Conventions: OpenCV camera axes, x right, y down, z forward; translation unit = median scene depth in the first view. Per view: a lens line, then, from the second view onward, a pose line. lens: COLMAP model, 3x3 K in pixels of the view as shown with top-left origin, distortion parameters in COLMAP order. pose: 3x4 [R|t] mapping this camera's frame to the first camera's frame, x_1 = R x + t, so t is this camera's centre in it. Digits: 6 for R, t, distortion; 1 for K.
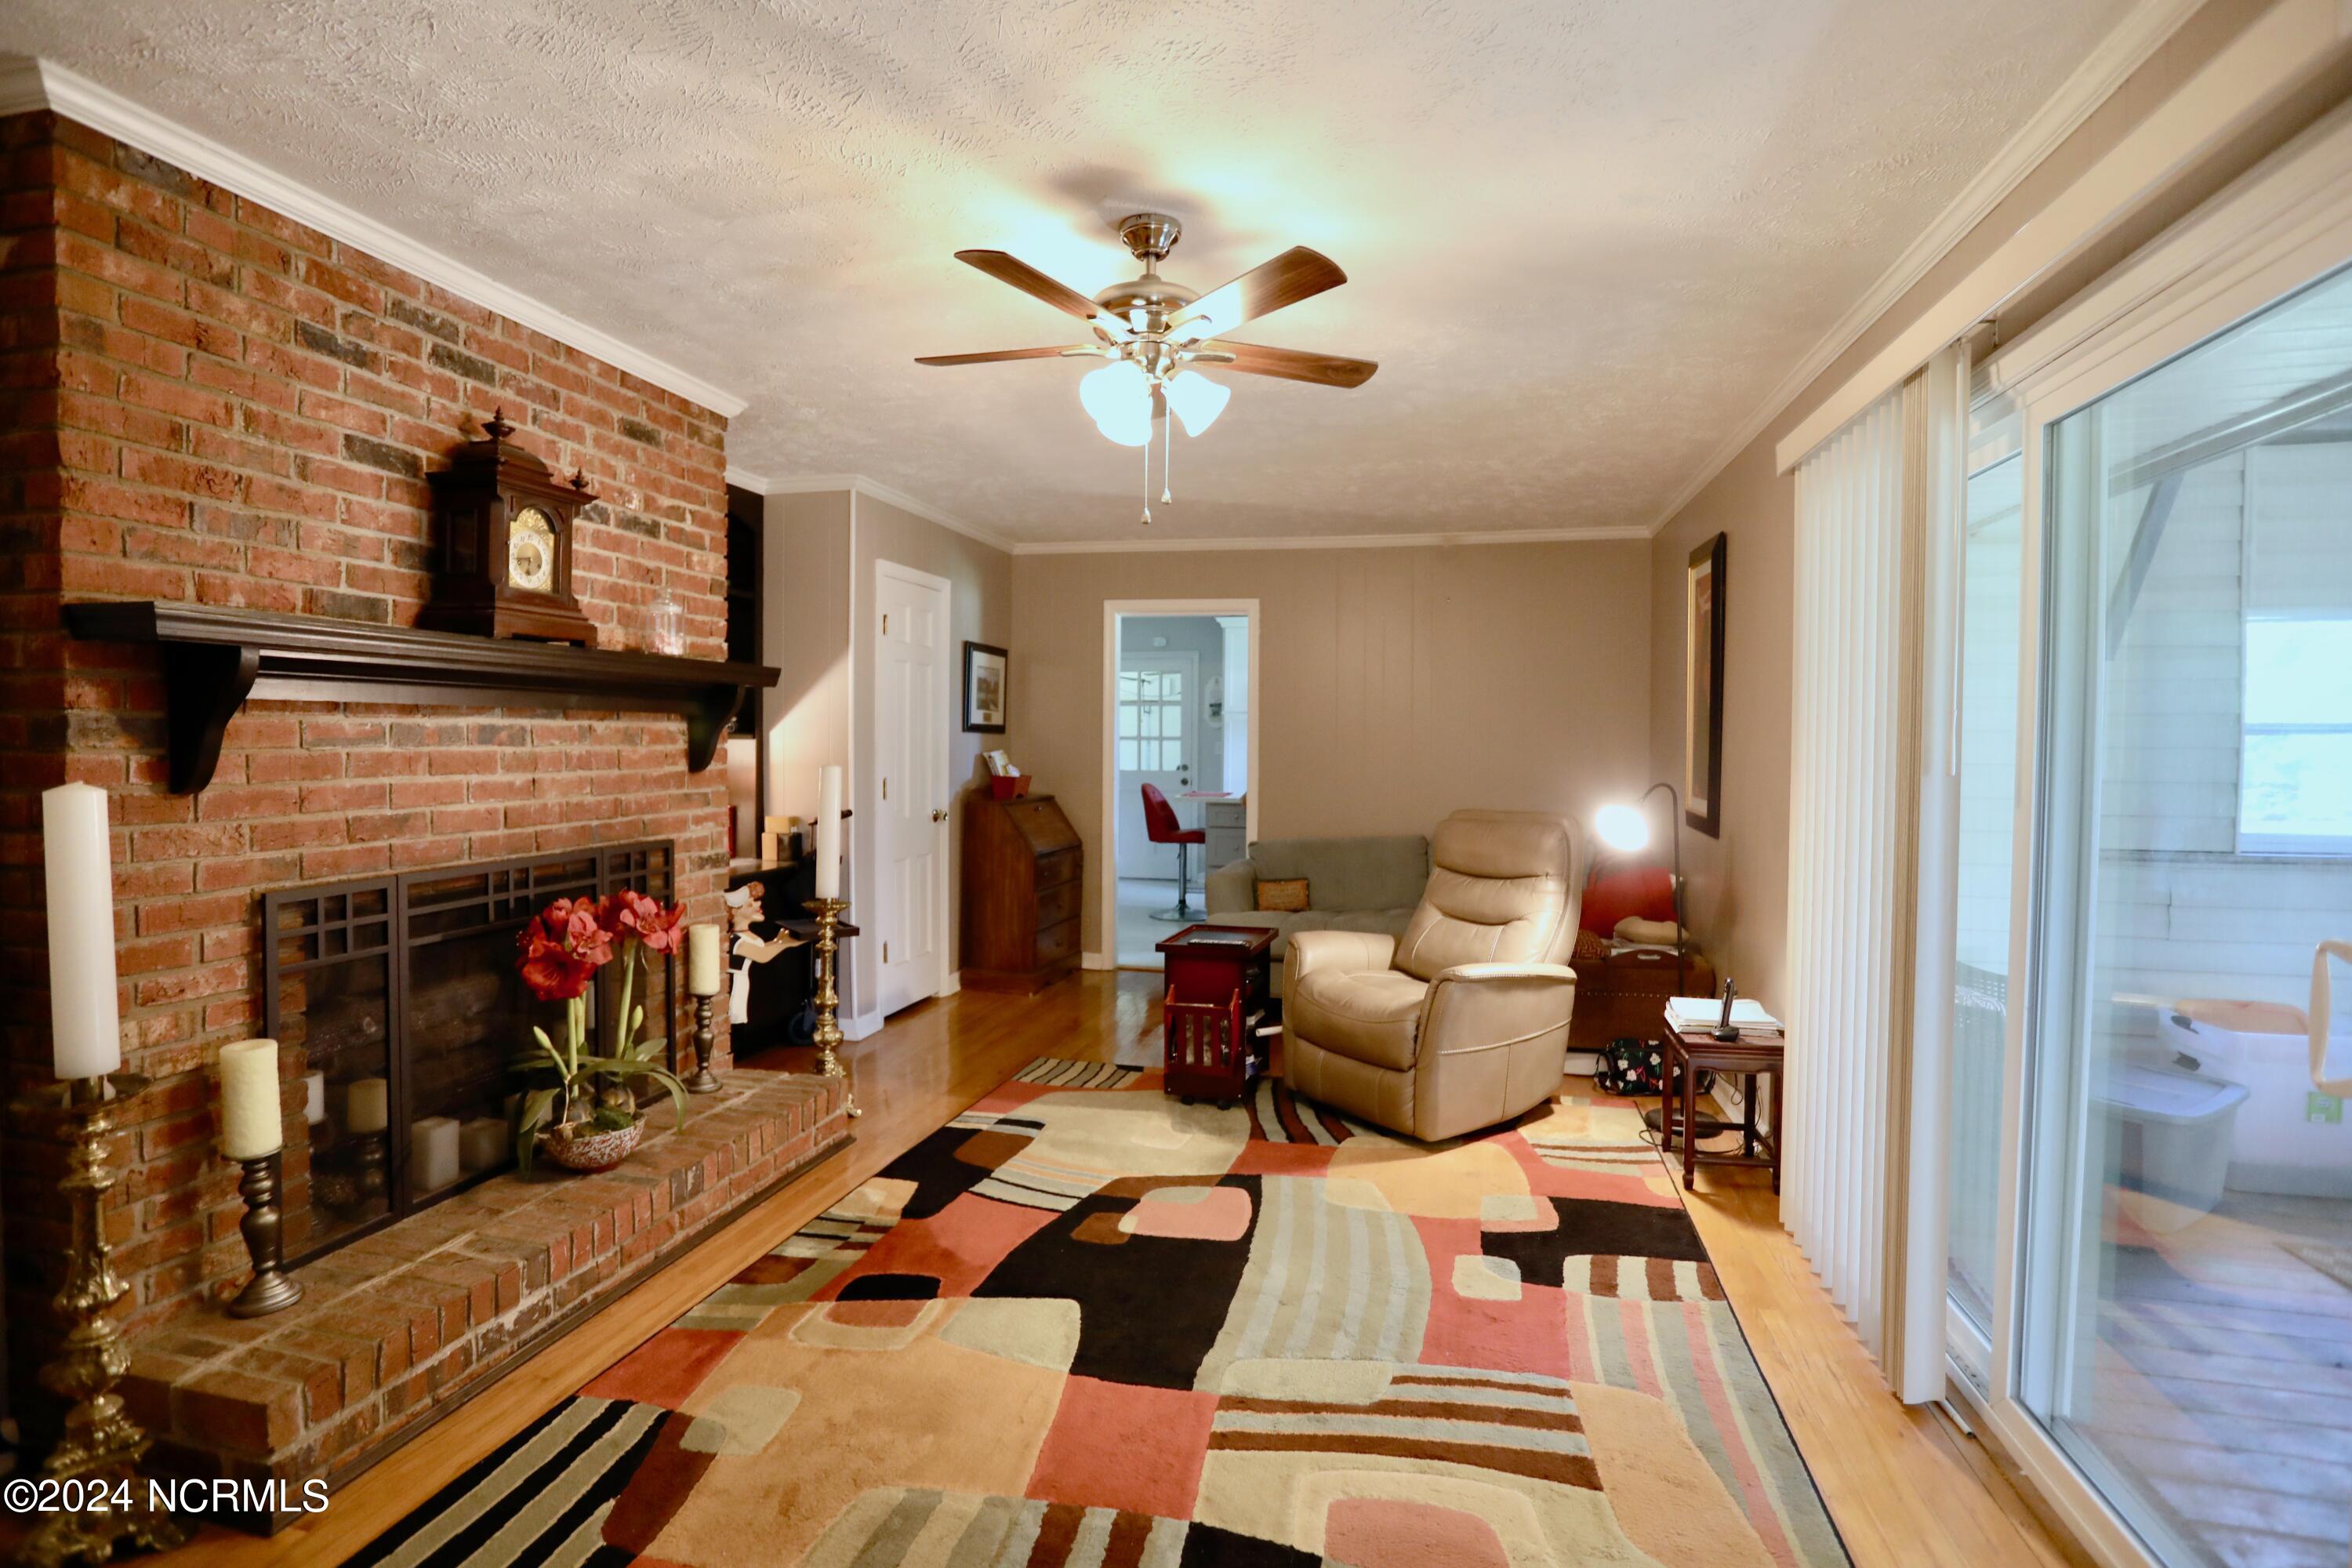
lens RADIAL K [[1140.4, 0, 1171.5], [0, 1140.4, 768.8], [0, 0, 1]] dist [-0.074469, 0.031889]
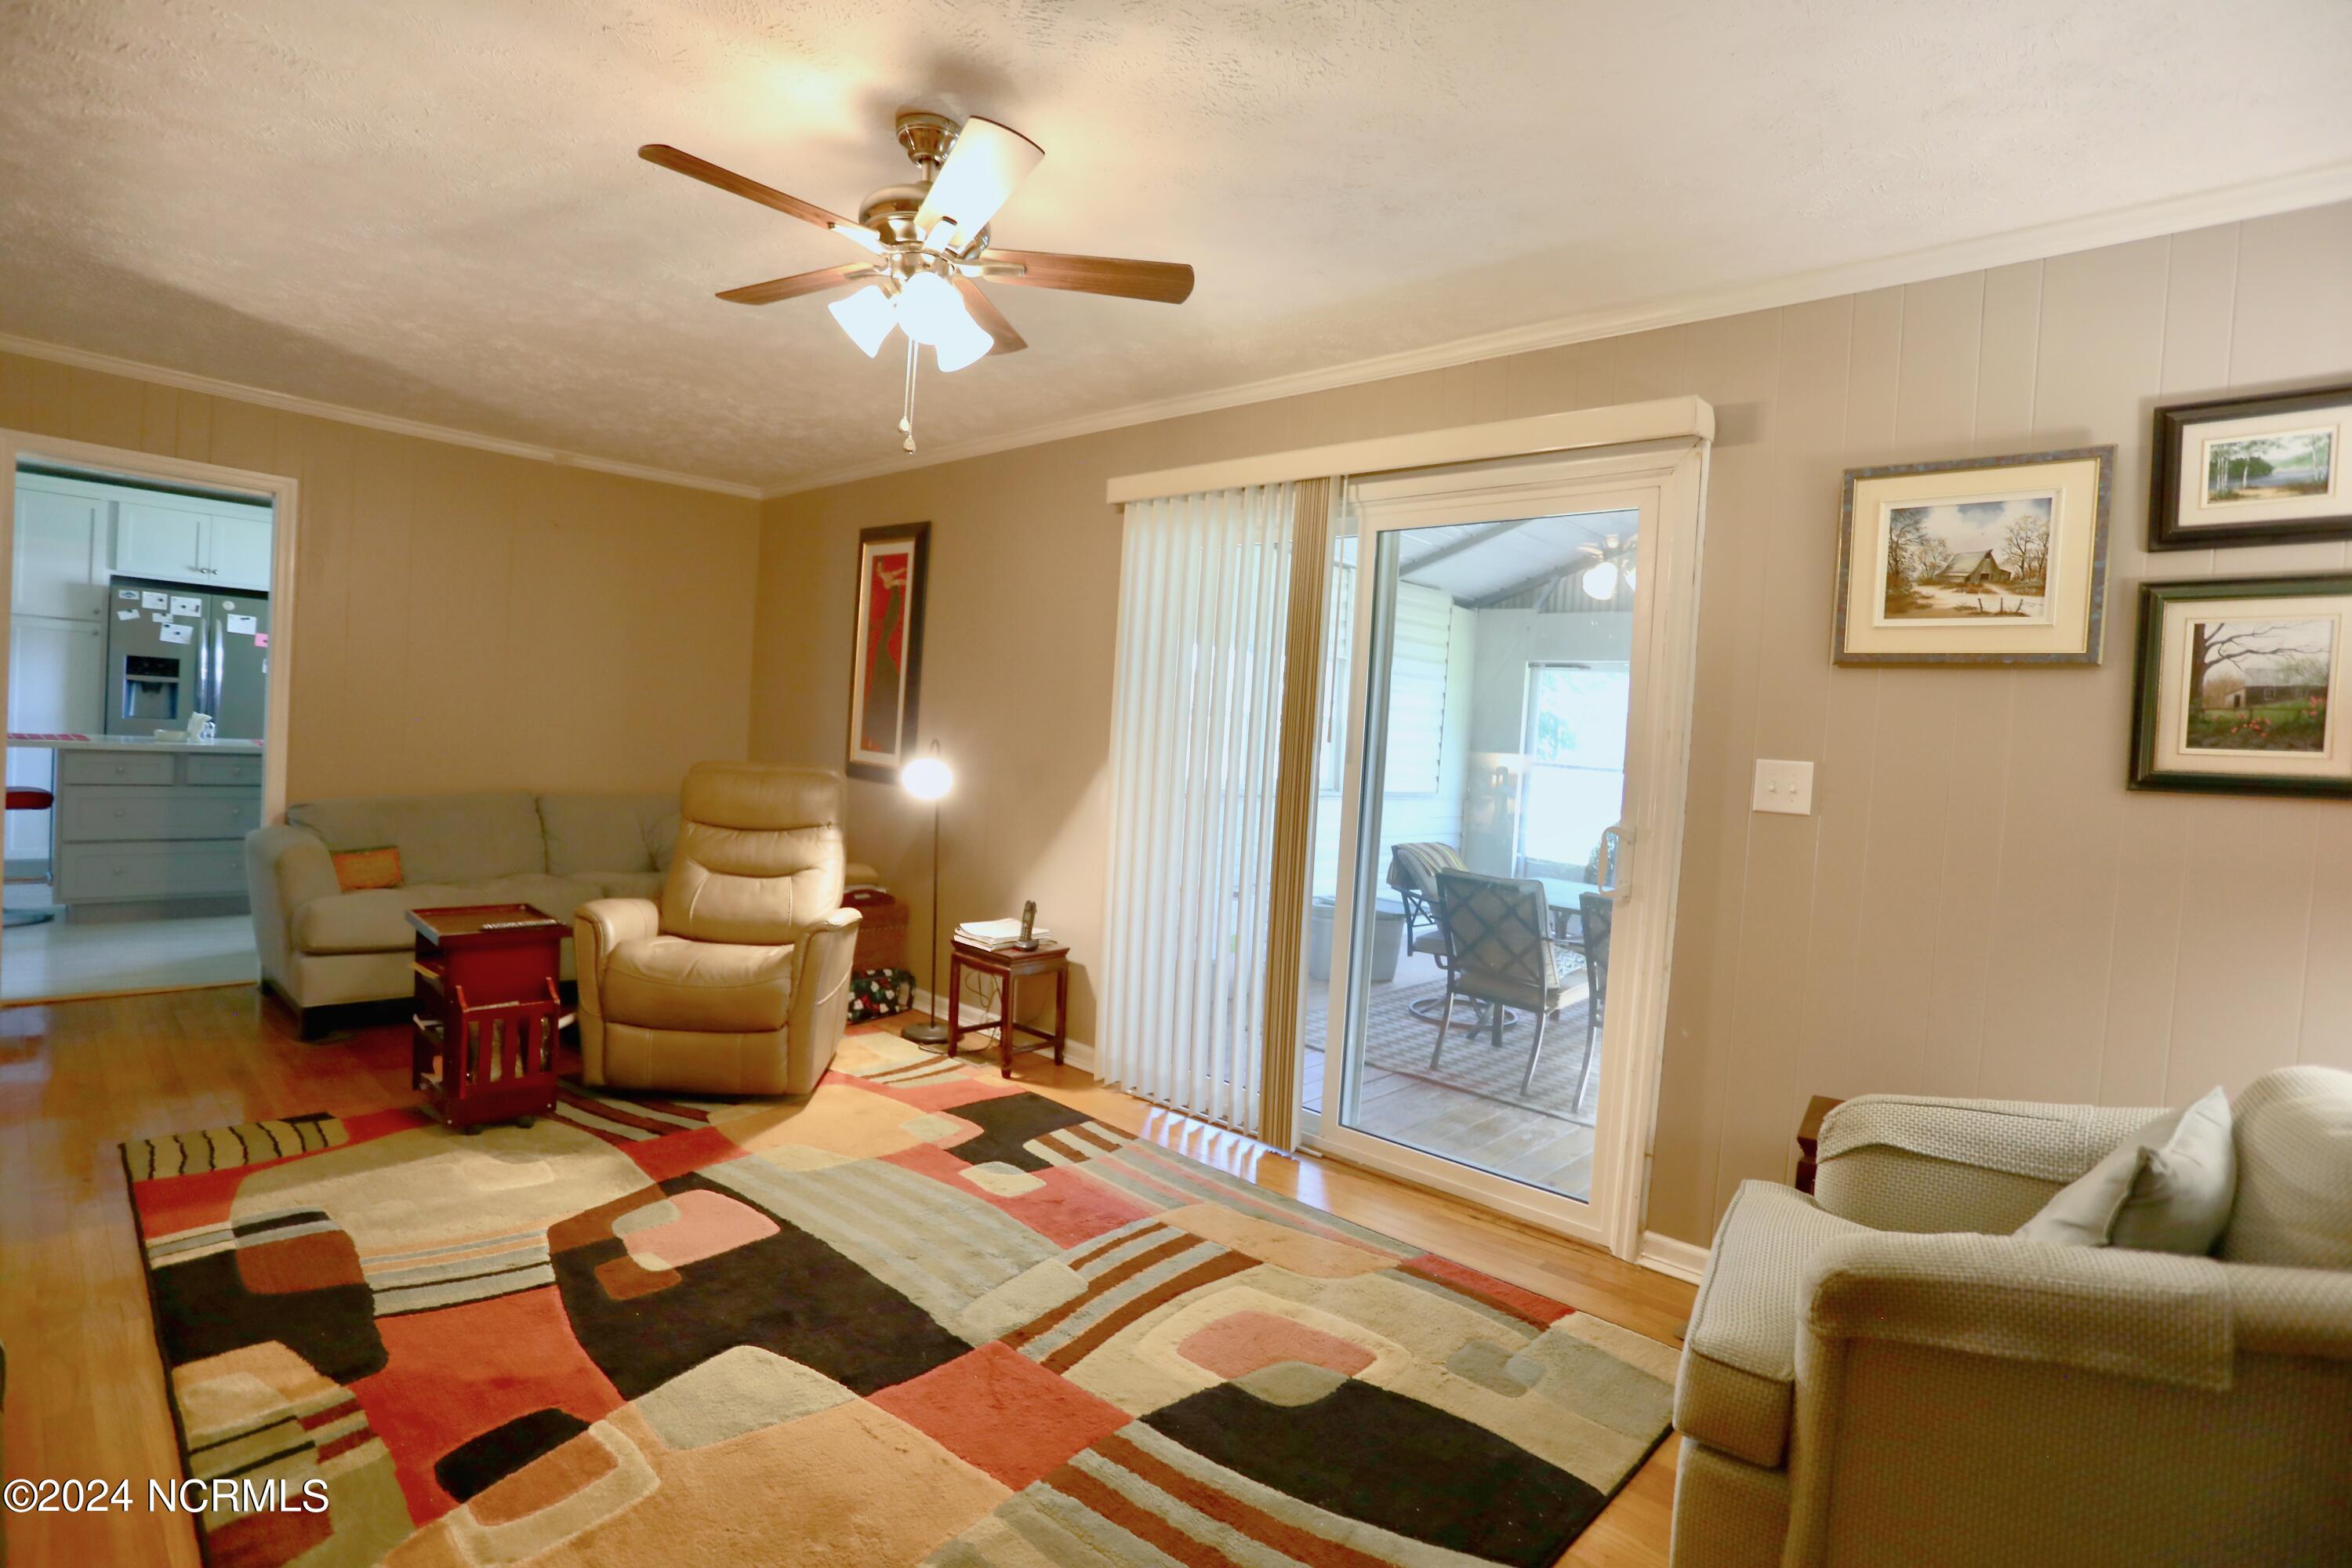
lens RADIAL K [[1140.4, 0, 1171.5], [0, 1140.4, 768.8], [0, 0, 1]] dist [-0.074469, 0.031889]
pose [[0.485440, -0.001320, 0.874269, -0.571408], [-0.037226, 0.999061, 0.022178, 0.009003], [-0.873477, -0.043312, 0.484934, 0.288718]]
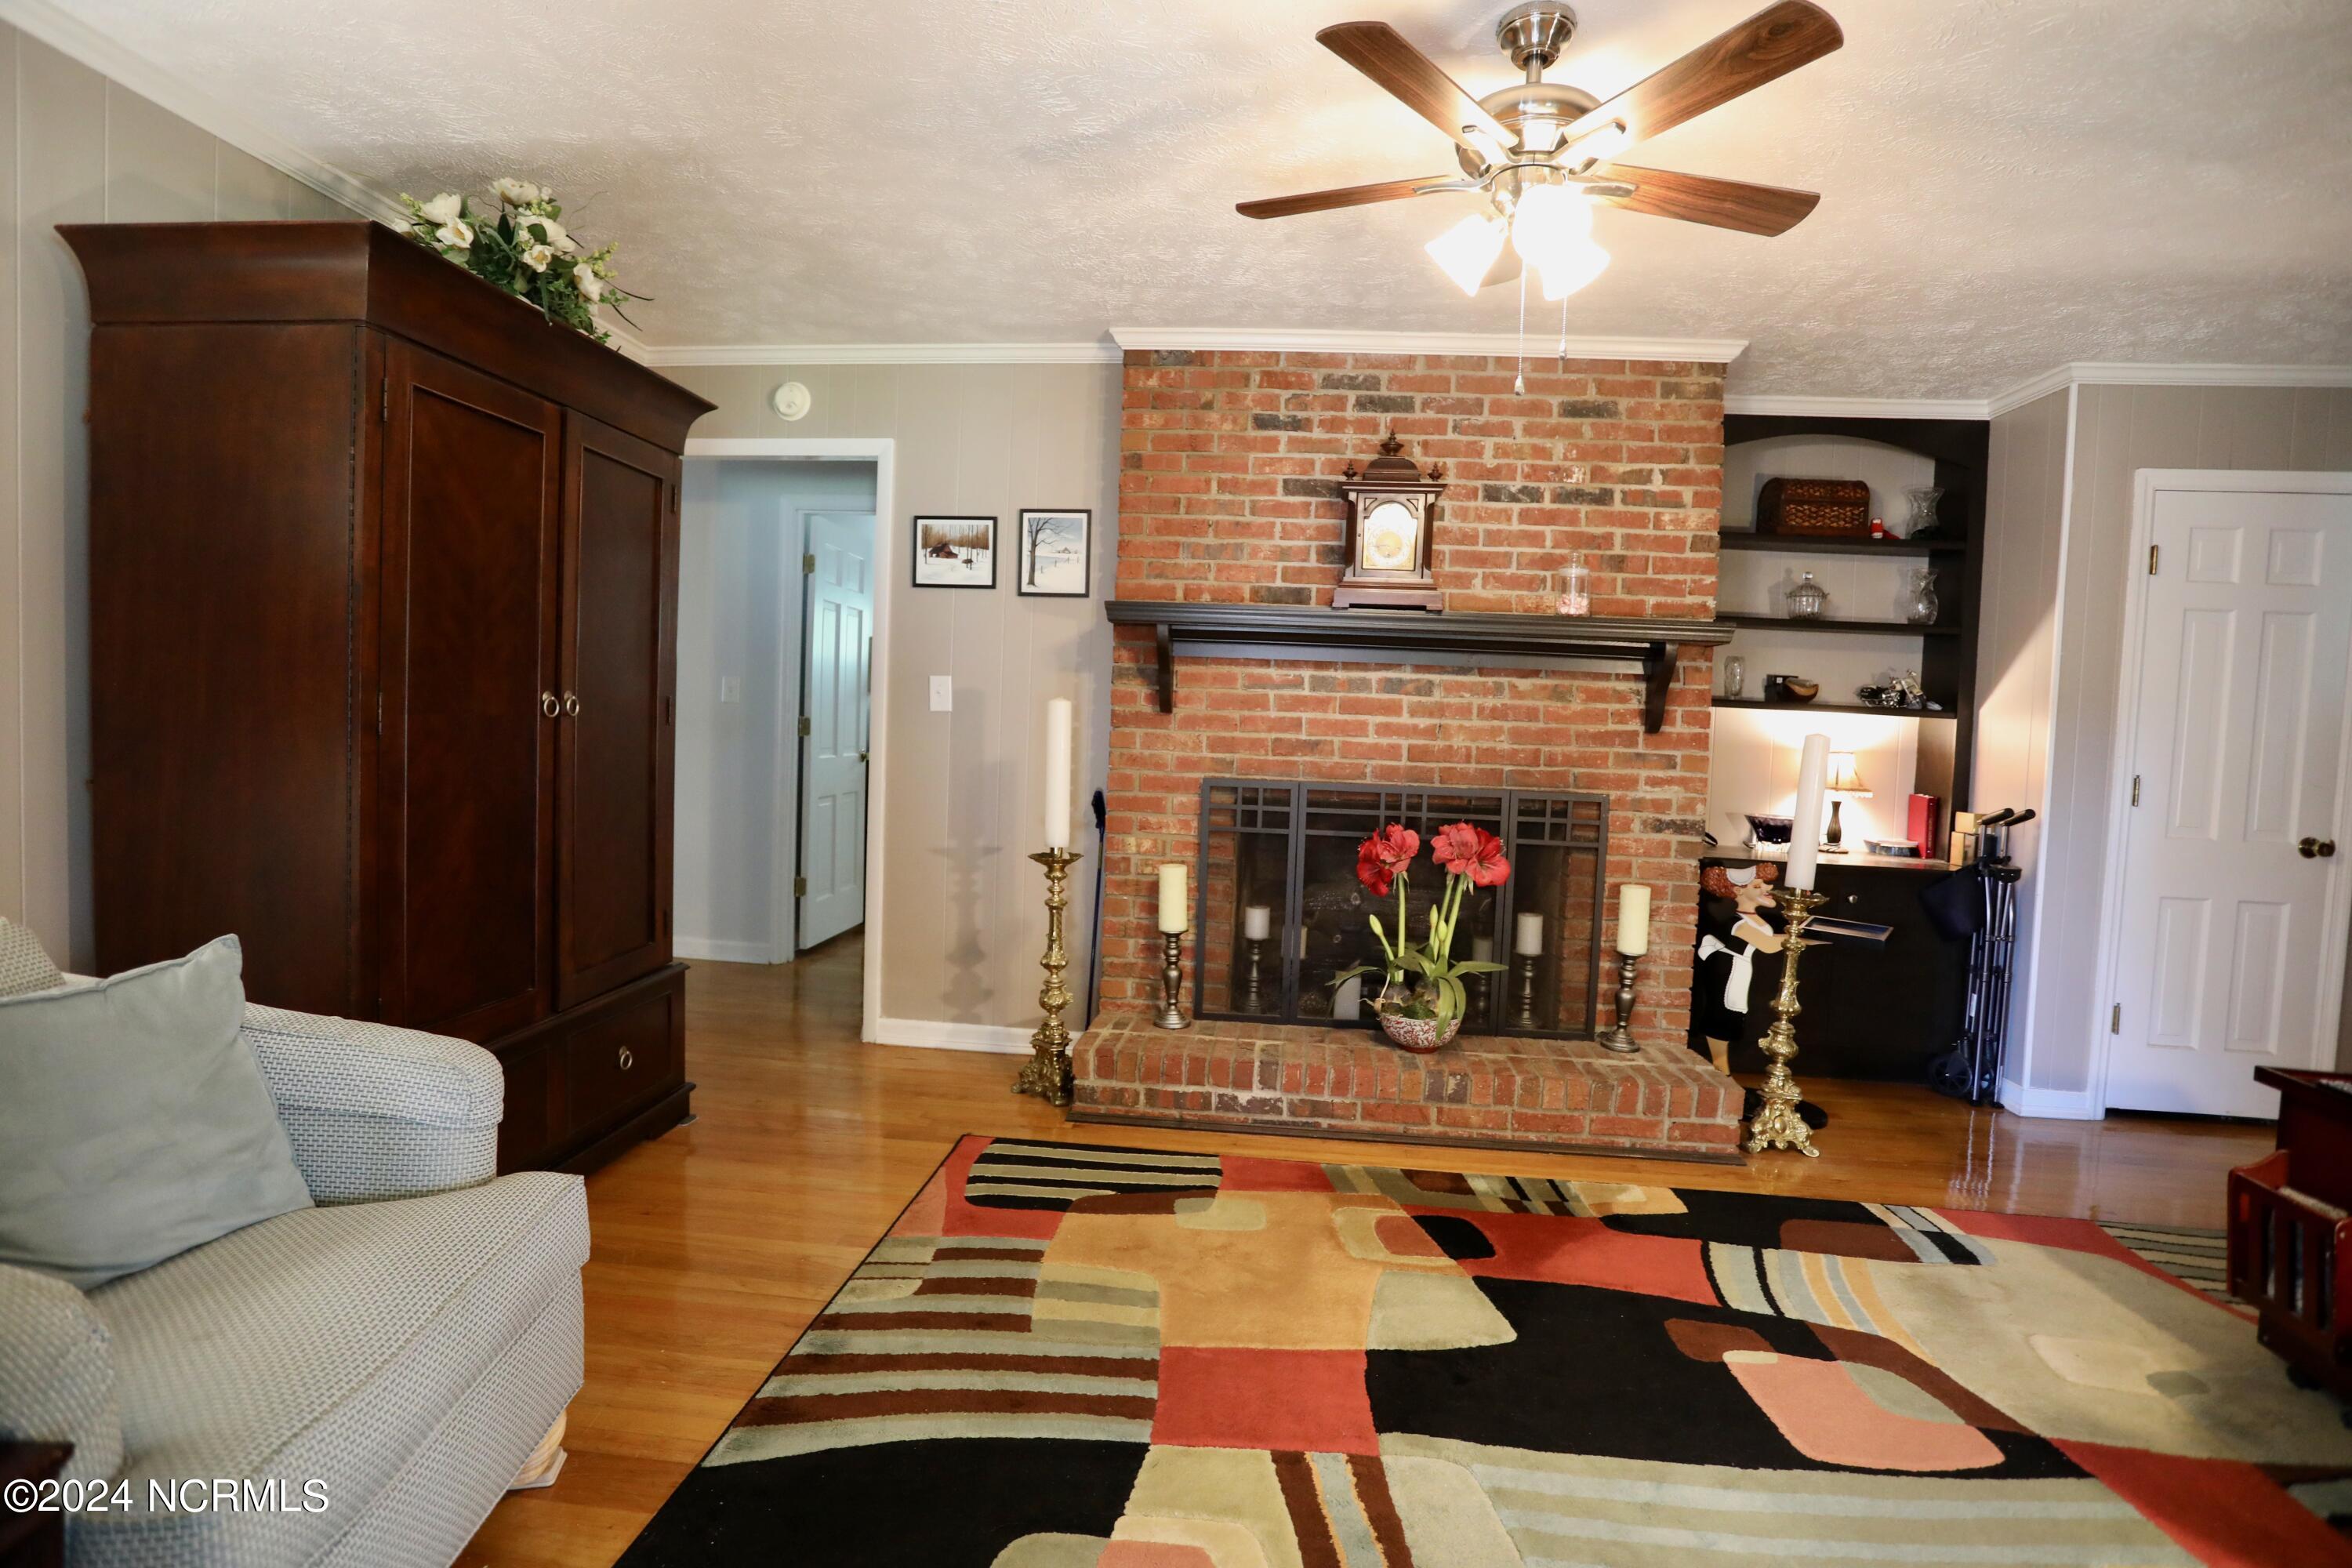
lens RADIAL K [[1140.4, 0, 1171.5], [0, 1140.4, 768.8], [0, 0, 1]] dist [-0.074469, 0.031889]
pose [[0.130565, 0.046065, -0.990369, 0.596427], [-0.064924, 0.997173, 0.037822, 0.028787], [0.989312, 0.059361, 0.133186, 0.526734]]
